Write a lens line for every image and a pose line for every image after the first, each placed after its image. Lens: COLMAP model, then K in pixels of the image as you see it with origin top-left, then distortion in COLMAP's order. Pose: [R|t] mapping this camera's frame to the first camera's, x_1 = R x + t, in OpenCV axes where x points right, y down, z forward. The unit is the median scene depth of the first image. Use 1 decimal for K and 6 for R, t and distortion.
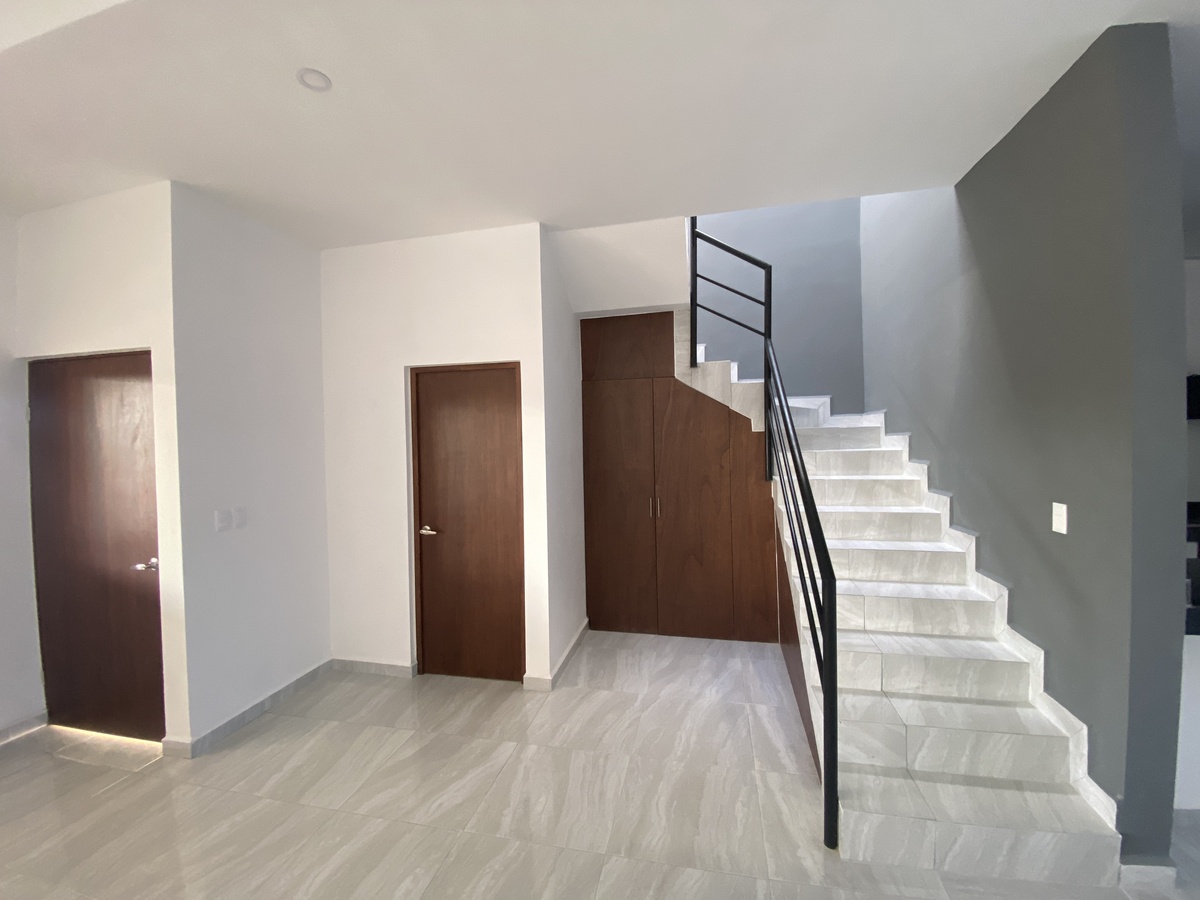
lens RADIAL K [[486.9, 0, 601.5], [0, 486.9, 444.3], [0, 0, 1]] dist [0.026868, -0.022363]
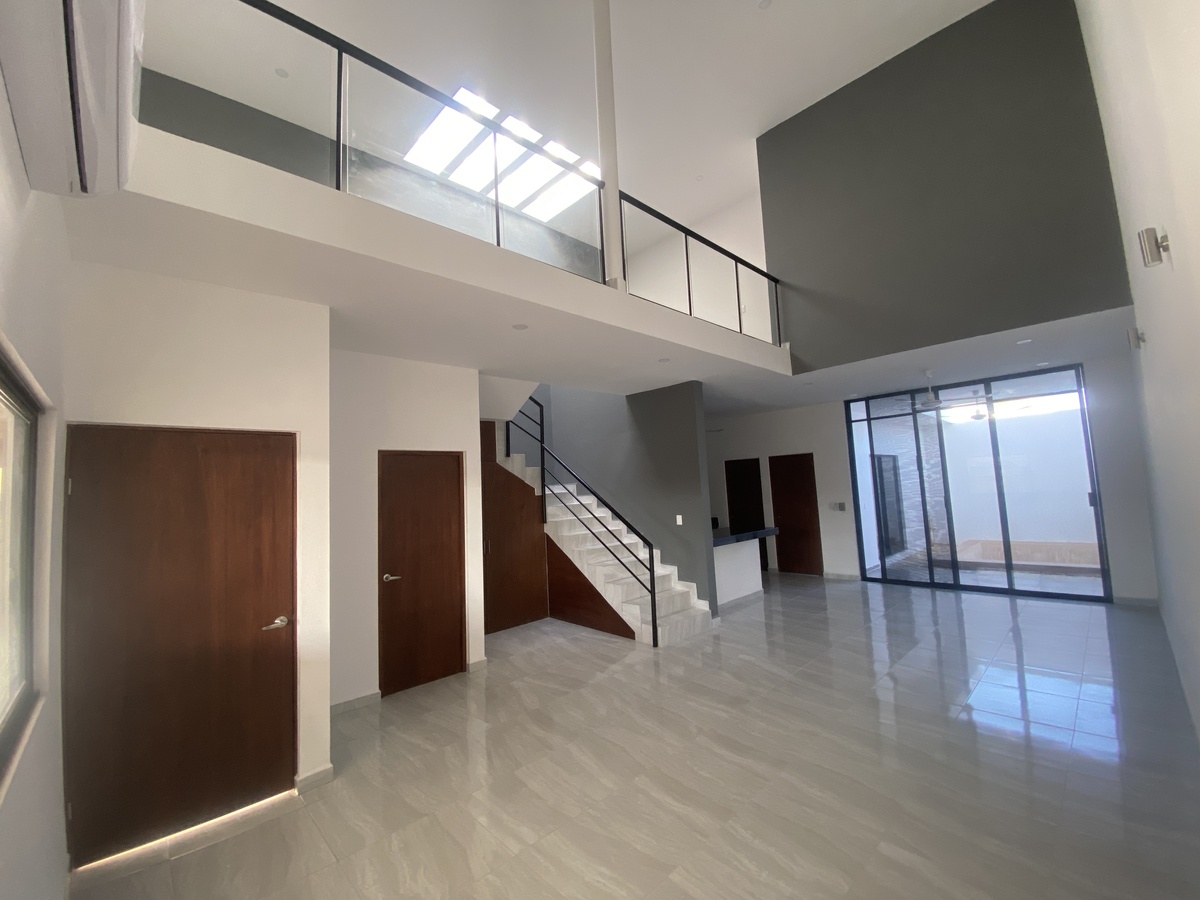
lens RADIAL K [[486.9, 0, 601.5], [0, 486.9, 444.3], [0, 0, 1]] dist [0.026868, -0.022363]
pose [[0.560230, 0.068636, 0.825488, -1.229895], [0.045316, 0.992529, -0.113280, 0.000477], [-0.827096, 0.100871, 0.552935, -0.220340]]
